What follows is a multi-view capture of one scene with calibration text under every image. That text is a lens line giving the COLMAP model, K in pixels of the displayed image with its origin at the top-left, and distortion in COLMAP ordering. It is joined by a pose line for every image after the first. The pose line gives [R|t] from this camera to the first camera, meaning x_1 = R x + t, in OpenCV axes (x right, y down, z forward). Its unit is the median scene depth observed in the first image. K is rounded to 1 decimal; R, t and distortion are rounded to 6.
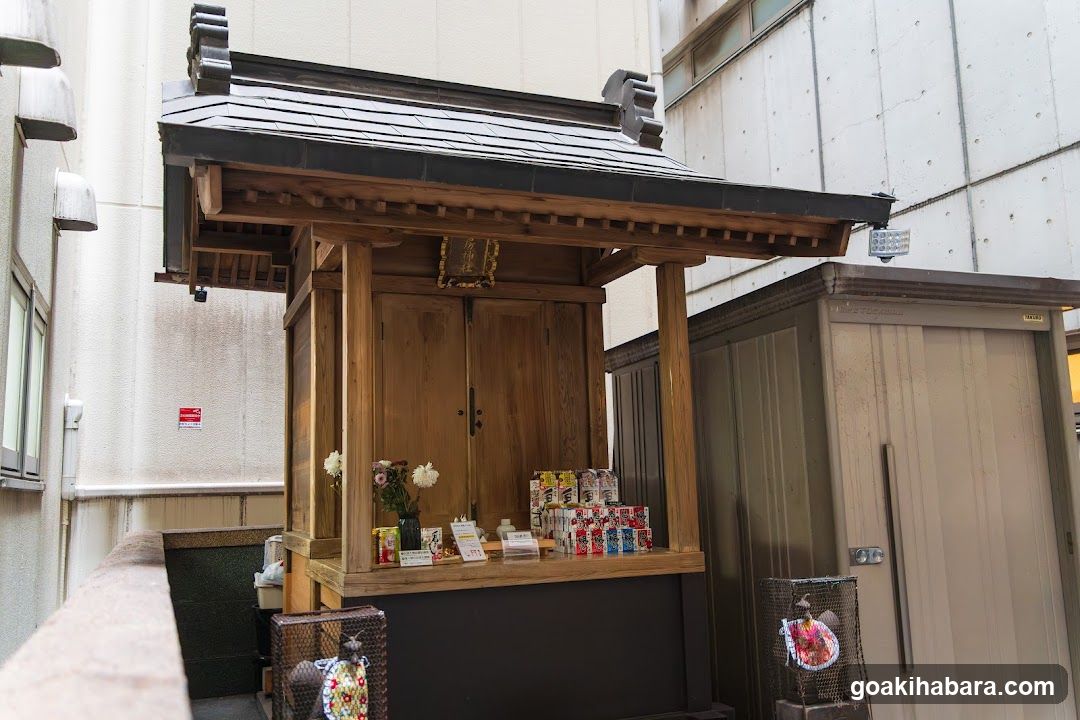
lens RADIAL K [[926.4, 0, 533.4], [0, 926.4, 349.6], [0, 0, 1]] dist [0.010213, -0.006115]
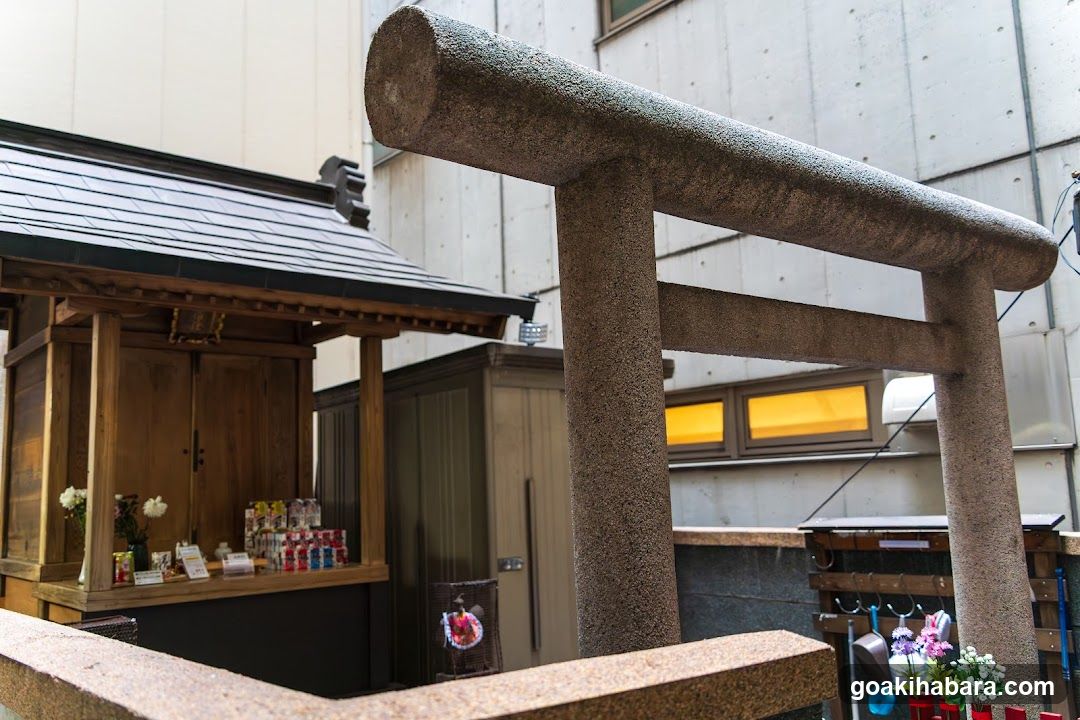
lens RADIAL K [[926.4, 0, 537.5], [0, 926.4, 354.2], [0, 0, 1]] dist [0.010213, -0.006115]
pose [[0.946614, 0.042467, 0.319561, -0.036472], [-0.039106, 0.999092, -0.016931, -0.050545], [-0.319990, 0.003530, 0.947414, -0.240051]]
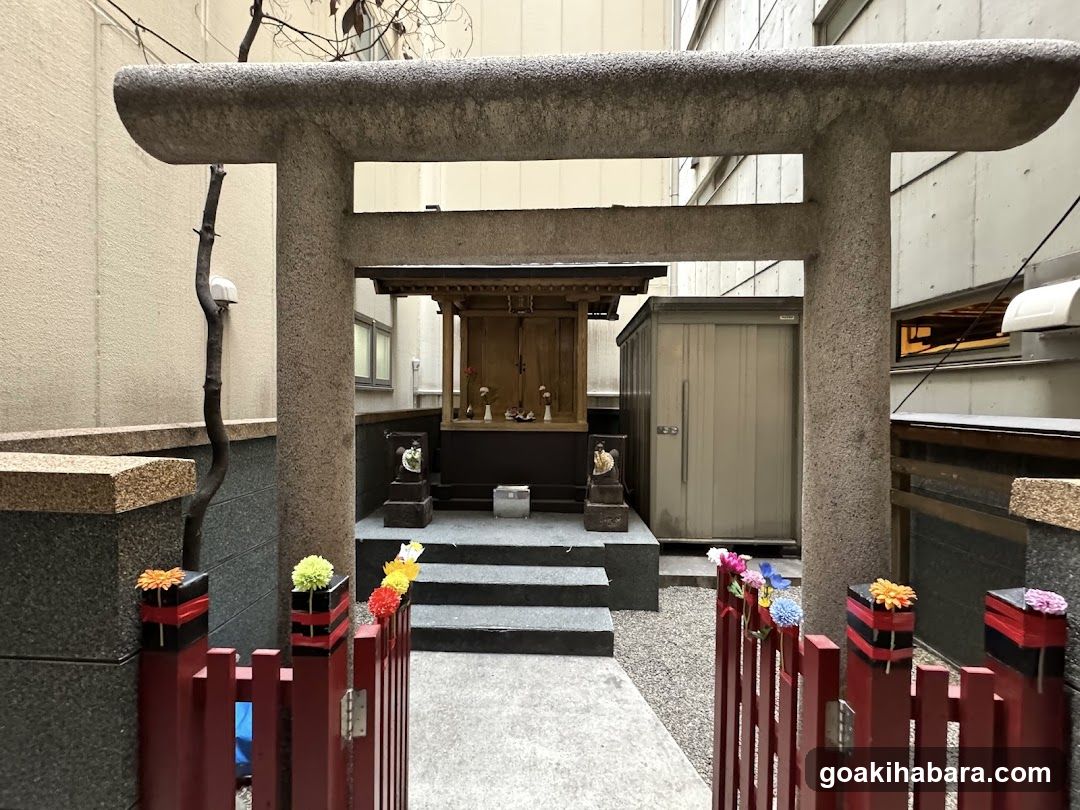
lens RADIAL K [[432.2, 0, 540.2], [0, 432.2, 404.1], [0, 0, 1]] dist [-0.002796, 0.001011]
pose [[0.919539, 0.041070, -0.390846, 0.428652], [0.023237, 0.987103, 0.158394, -0.010279], [0.392311, -0.154731, 0.906725, -0.047618]]
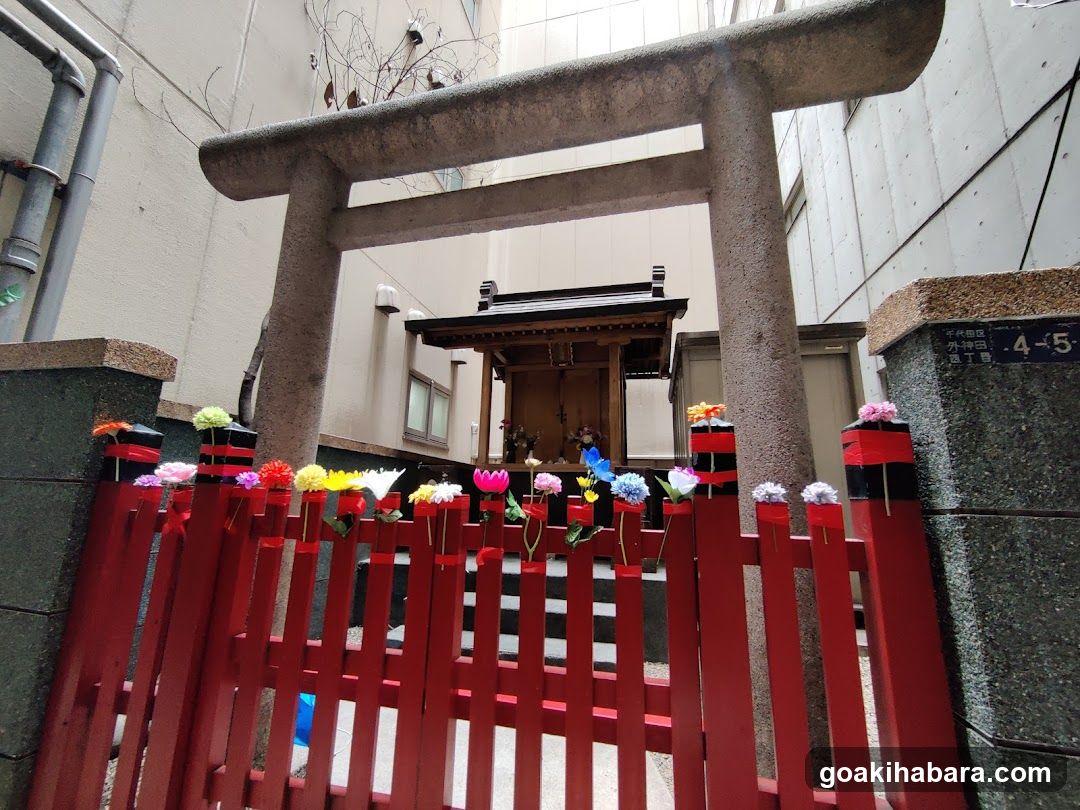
lens RADIAL K [[432.2, 0, 544.0], [0, 432.2, 404.9], [0, 0, 1]] dist [-0.002796, 0.001011]
pose [[0.826913, -0.067894, -0.558216, 0.550140], [0.038951, 0.997216, -0.063587, 0.115574], [0.560979, 0.030838, 0.827255, -0.019860]]
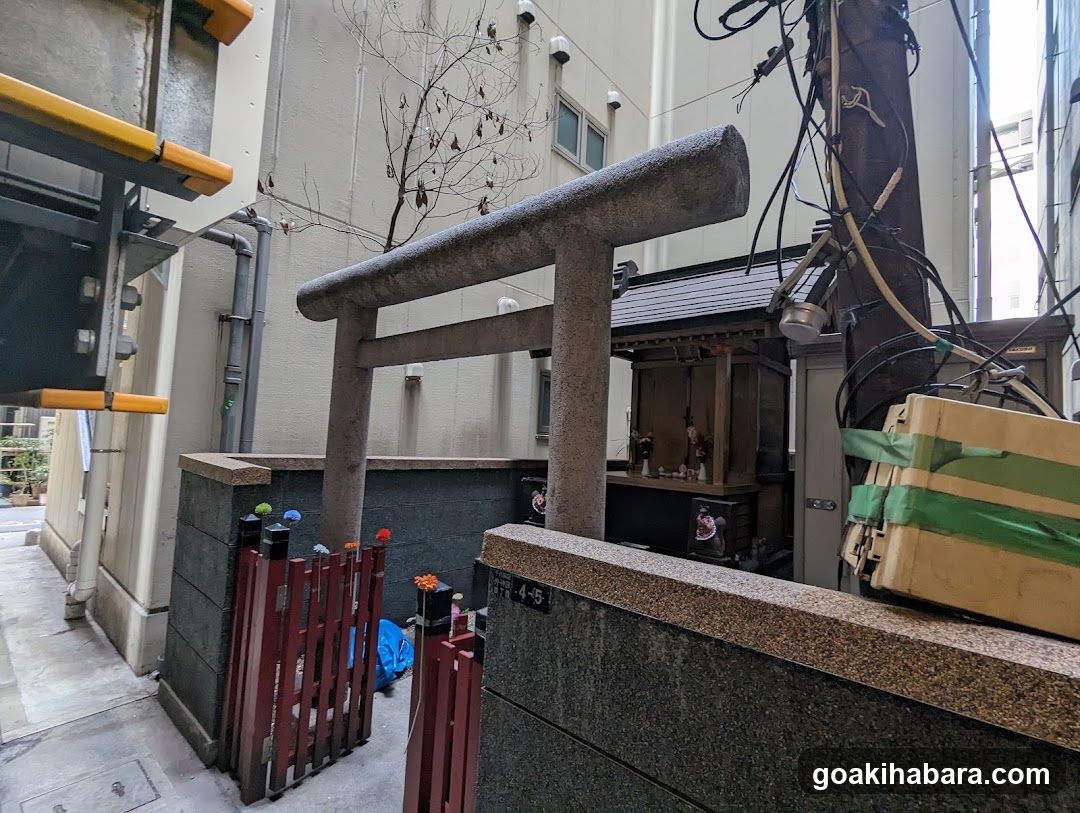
lens RADIAL K [[514.4, 0, 537.1], [0, 514.4, 401.5], [0, 0, 1]] dist [-0.001540, 0.001695]
pose [[0.456018, -0.012136, -0.889888, 0.869051], [0.065952, 0.997618, 0.020191, -0.020782], [0.887523, -0.067898, 0.455732, 0.094591]]
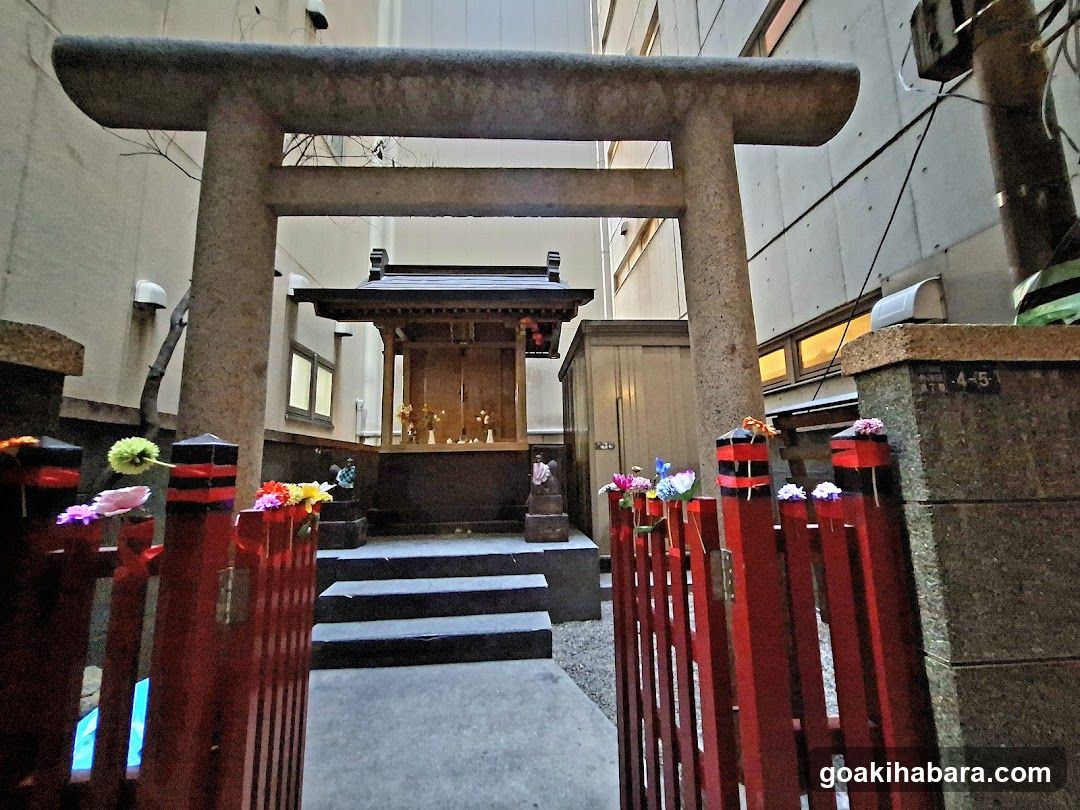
lens RADIAL K [[428.7, 0, 538.9], [0, 428.7, 400.1], [0, 0, 1]] dist [-0.005333, 0.002294]
pose [[0.954396, -0.037643, -0.296161, 0.467003], [0.039405, 0.999223, -0.000022, 0.092252], [0.295932, -0.011650, 0.955138, -0.061527]]
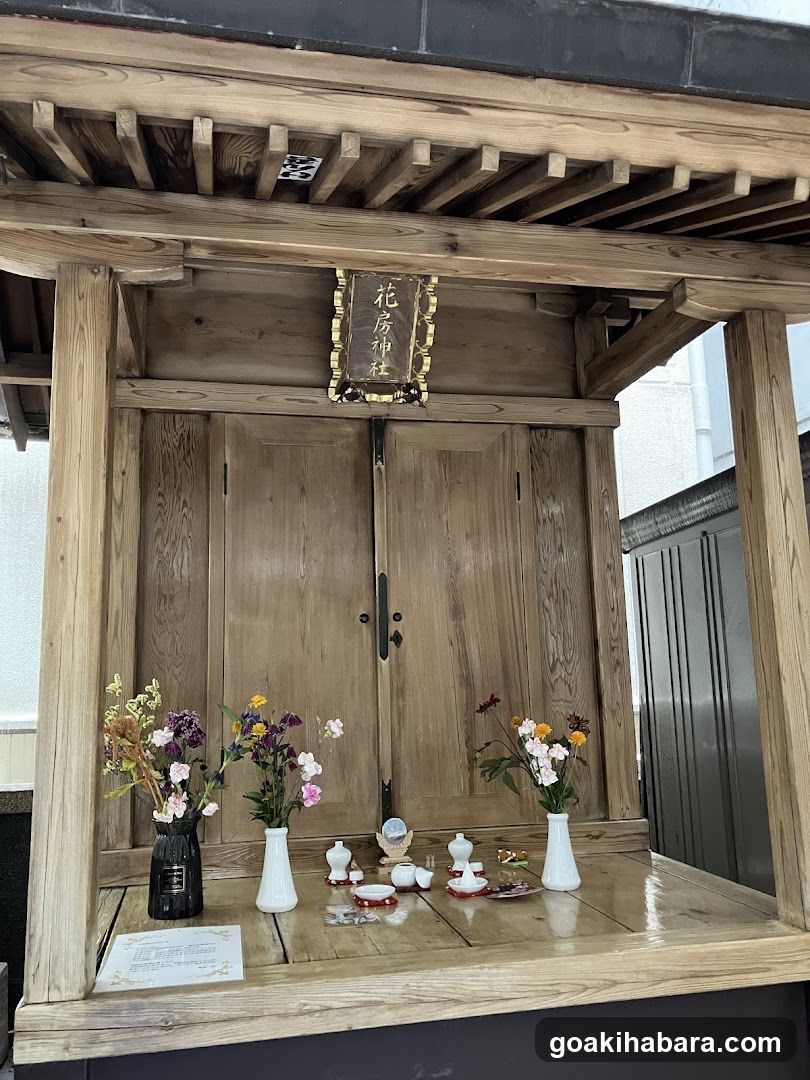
lens RADIAL K [[887.5, 0, 400.8], [0, 887.5, 527.2], [0, 0, 1]] dist [0.068347, -0.108436]
pose [[0.987122, -0.023690, -0.158205, 0.031090], [0.020248, 0.999523, -0.023330, 0.024351], [0.158682, 0.019826, 0.987131, 0.449735]]
